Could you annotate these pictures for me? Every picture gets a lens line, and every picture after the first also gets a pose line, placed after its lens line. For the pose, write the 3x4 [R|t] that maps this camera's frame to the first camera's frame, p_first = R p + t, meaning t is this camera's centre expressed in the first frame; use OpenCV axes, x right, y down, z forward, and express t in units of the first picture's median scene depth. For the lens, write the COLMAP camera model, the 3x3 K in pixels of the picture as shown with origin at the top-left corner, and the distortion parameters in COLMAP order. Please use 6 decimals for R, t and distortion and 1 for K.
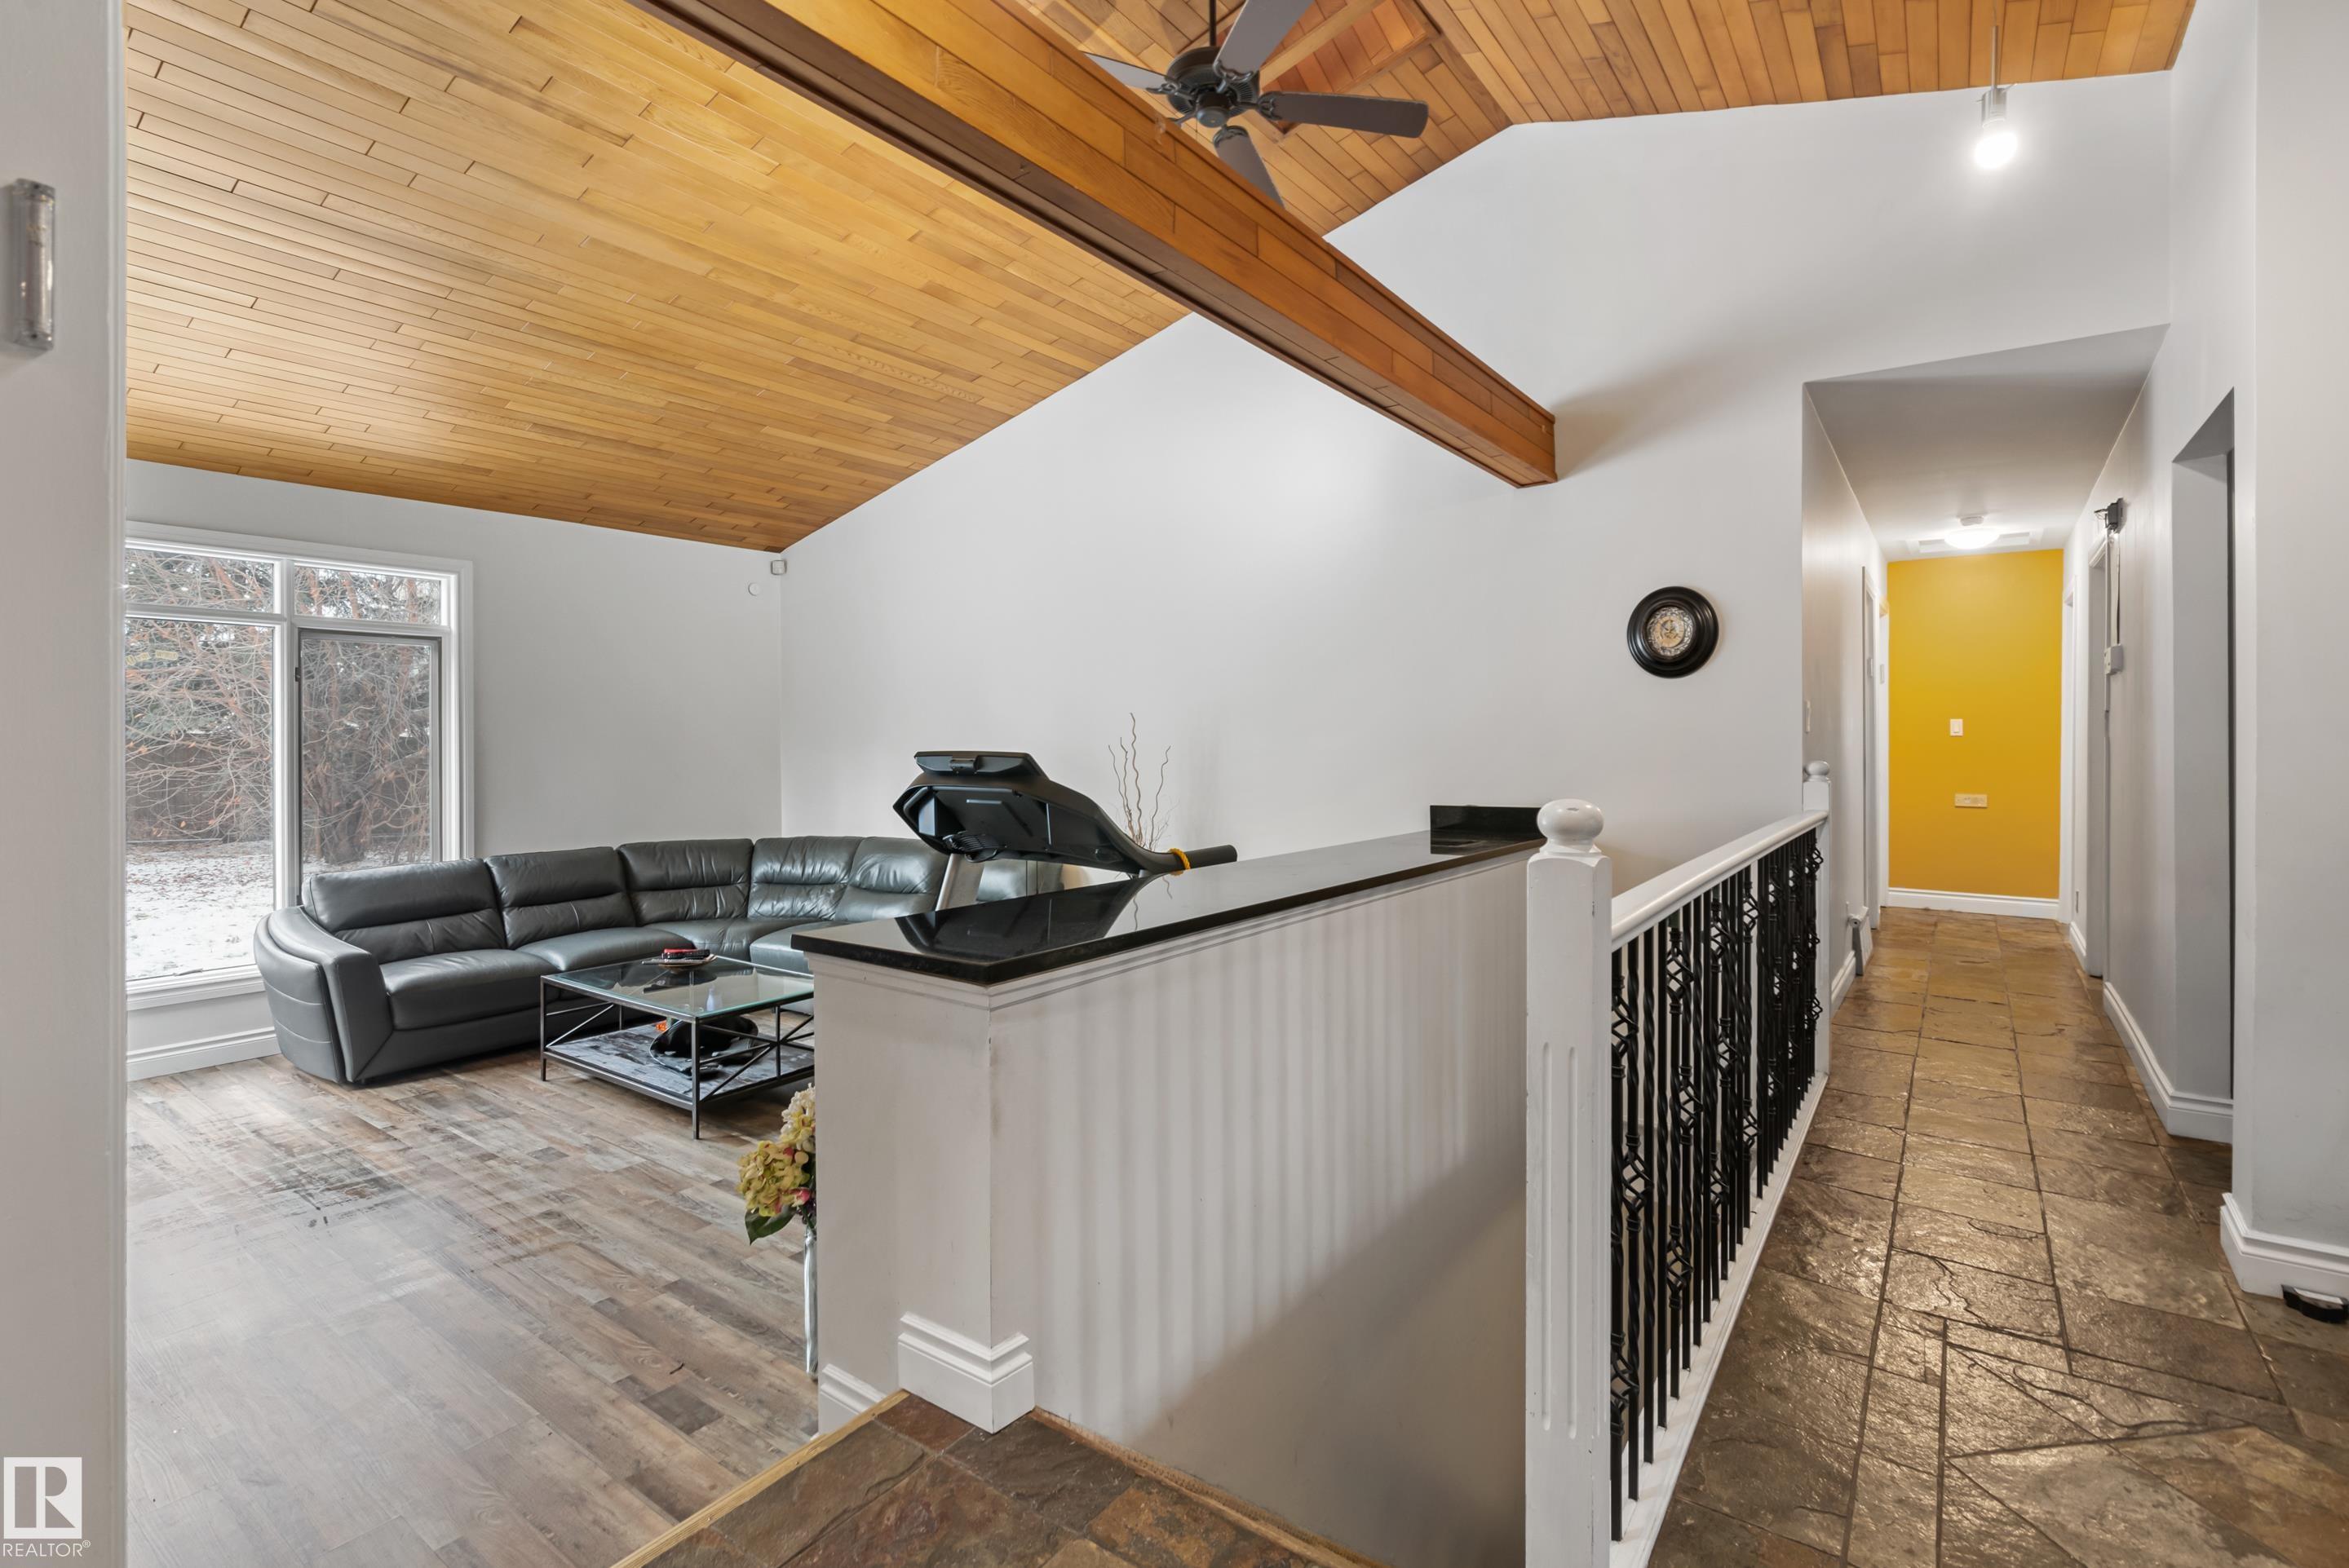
lens RADIAL K [[1088.0, 0, 1182.0], [0, 1088.0, 730.8], [0, 0, 1]] dist [-0.002311, 0.000858]
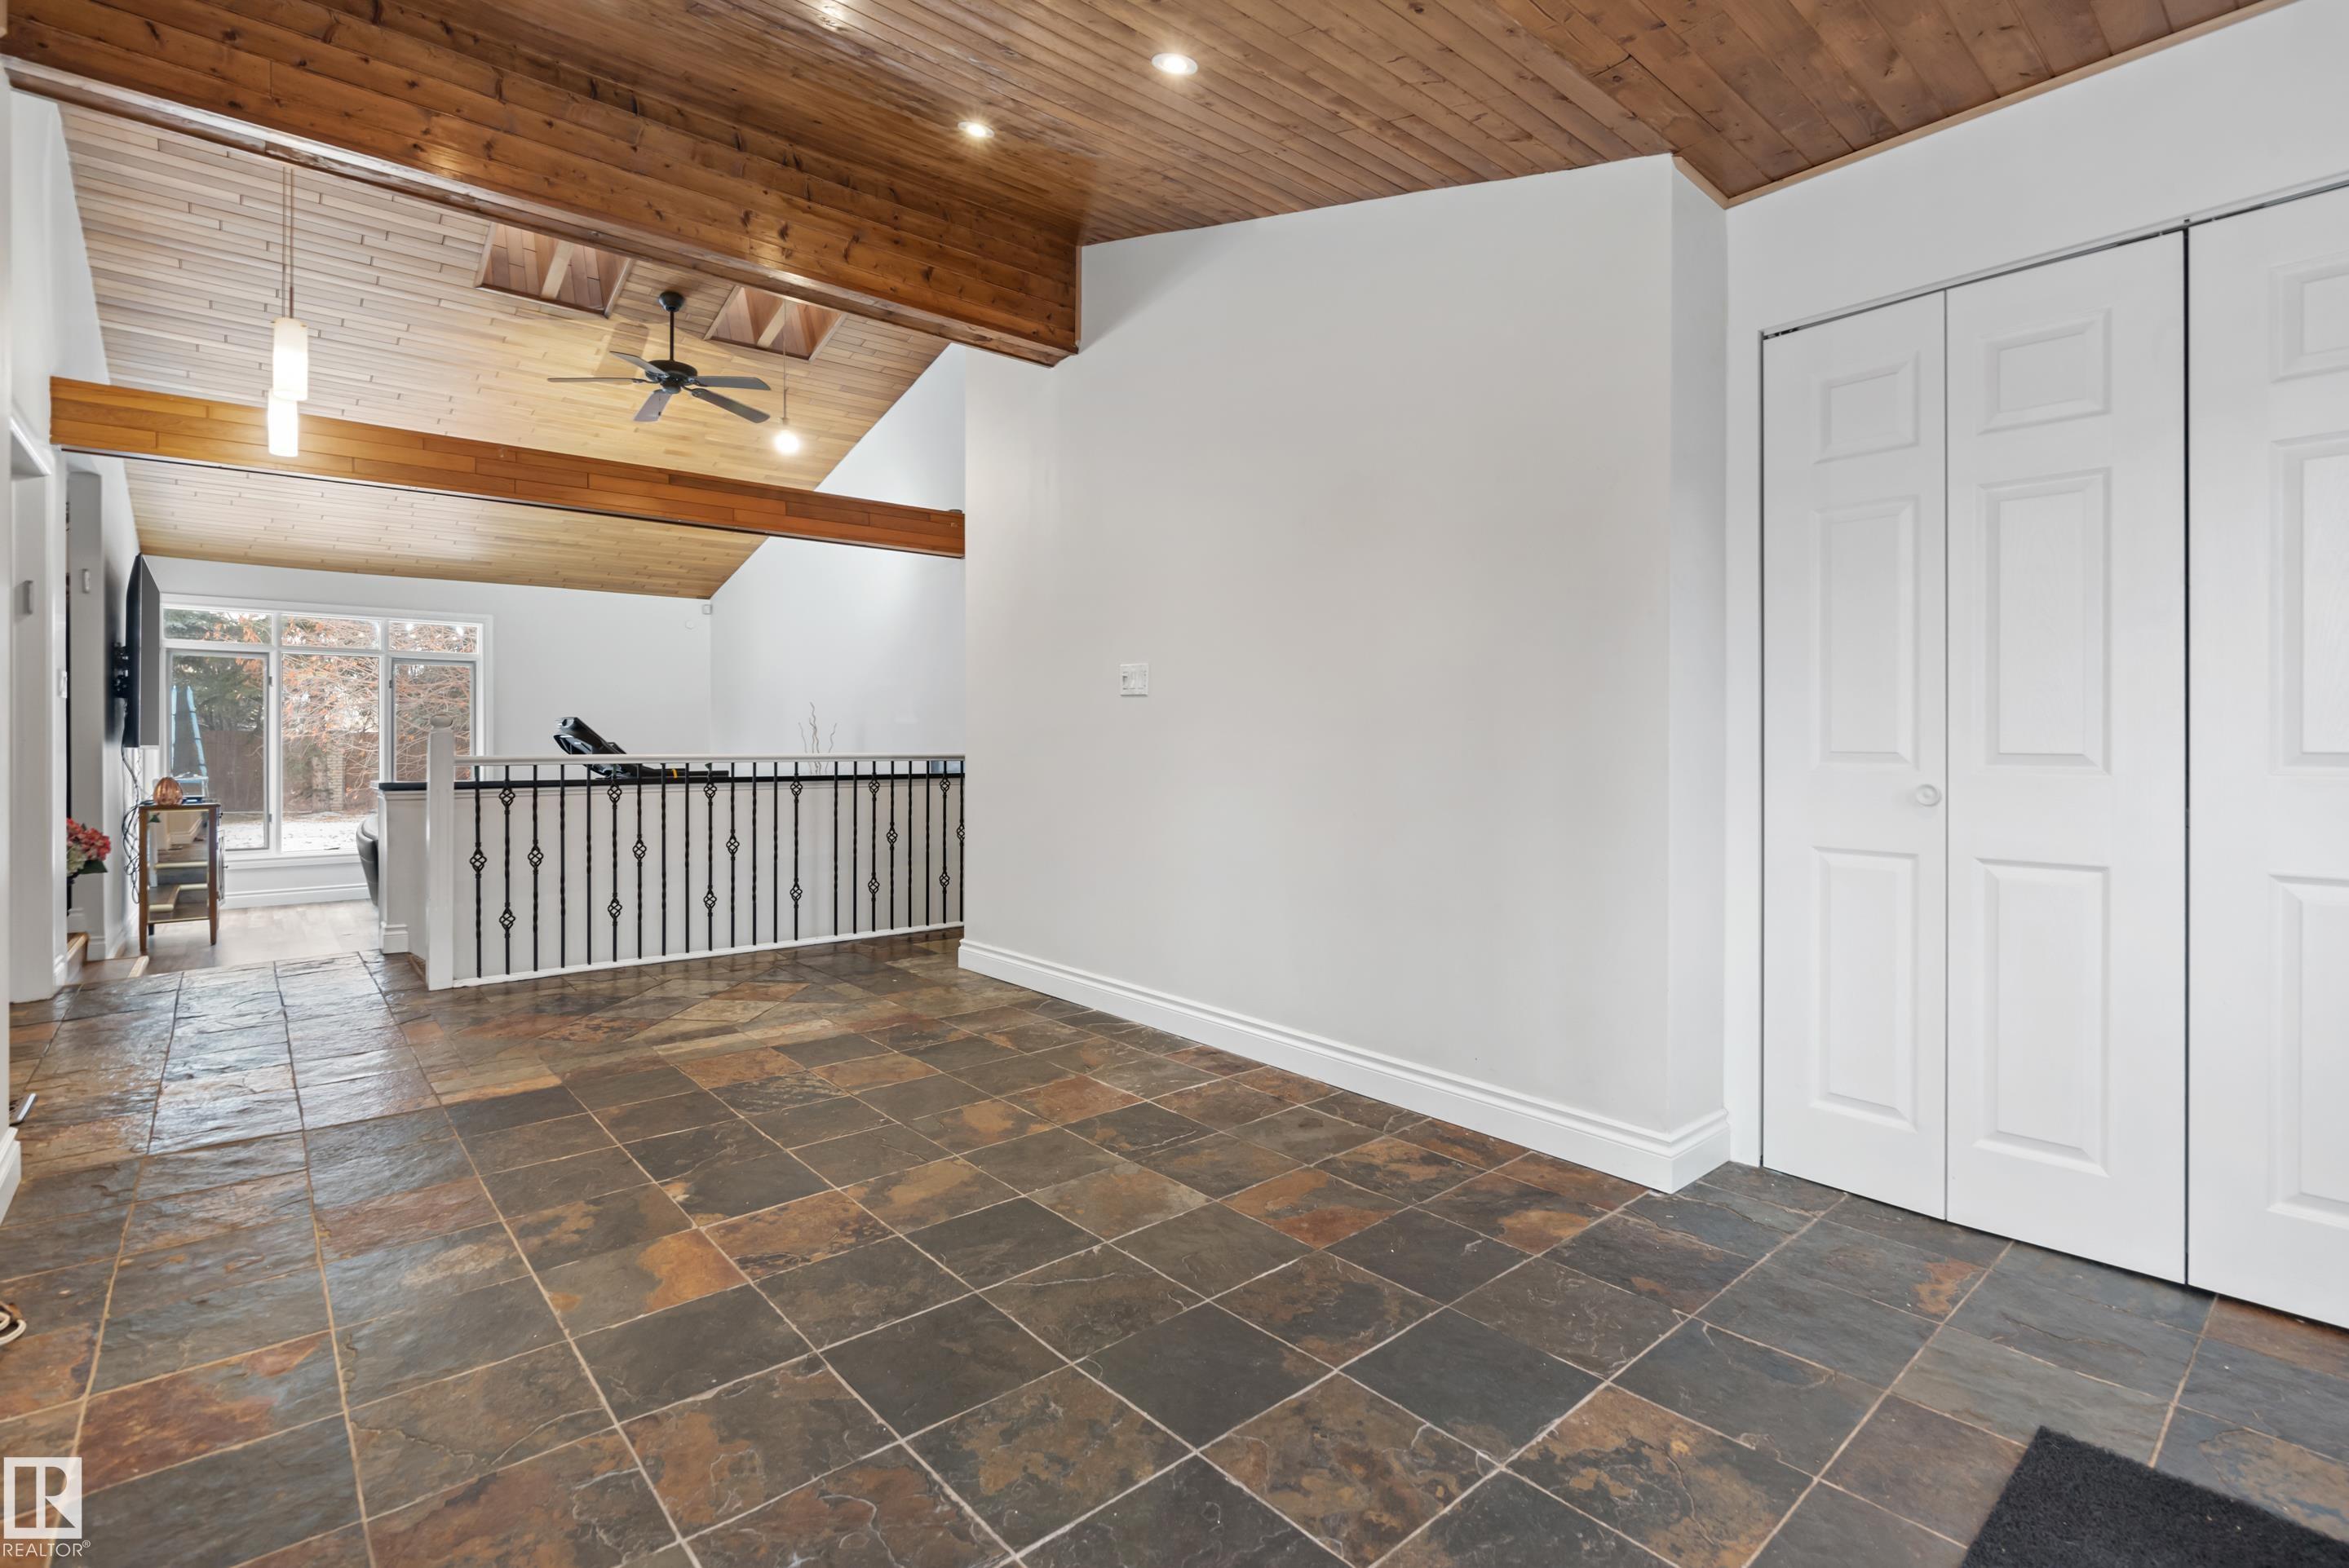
lens RADIAL K [[1088.0, 0, 1182.0], [0, 1088.0, 730.8], [0, 0, 1]] dist [-0.002311, 0.000858]
pose [[0.973822, -0.001596, -0.227306, 1.165528], [0.000786, 0.999993, -0.003653, 0.043252], [0.227310, 0.003379, 0.973817, -0.587478]]
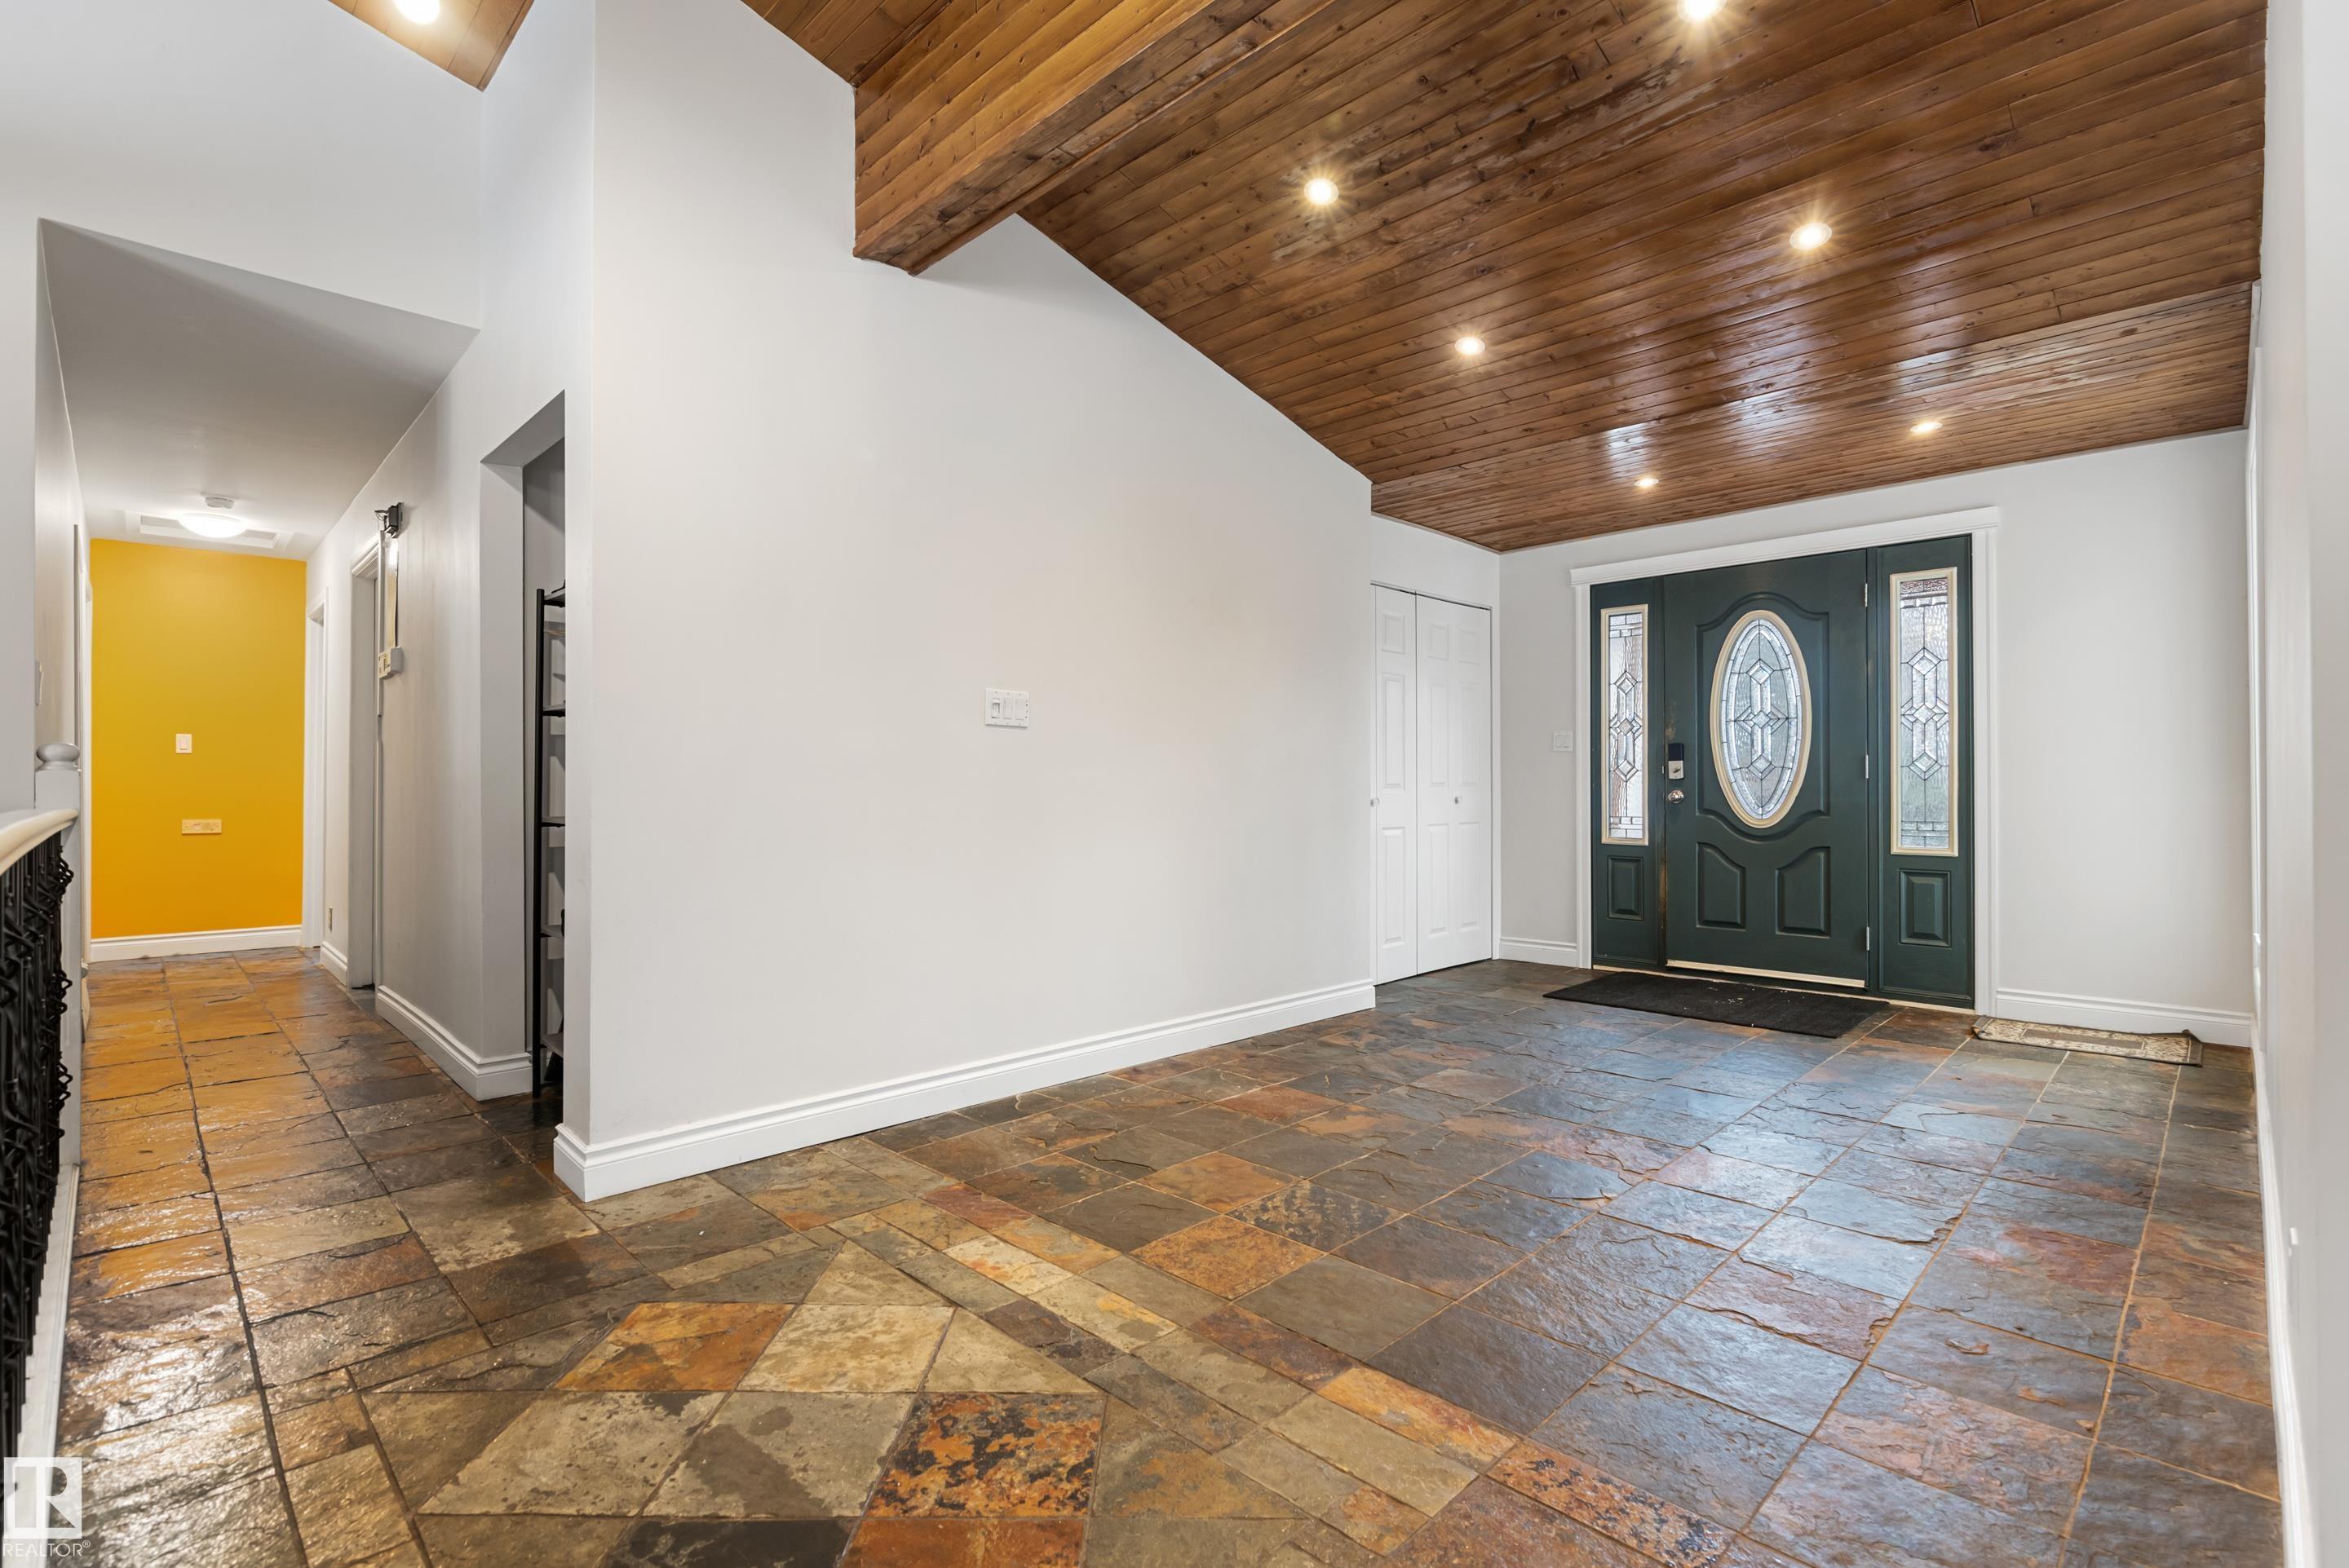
lens RADIAL K [[1071.7, 0, 1174.5], [0, 1071.7, 784.0], [0, 0, 1]] dist [-0.004476, -0.001032]
pose [[0.164687, 0.002464, 0.986343, 0.001247], [-0.000315, 0.999997, -0.002445, 0.056671], [-0.986346, 0.000092, 0.164687, 0.140681]]
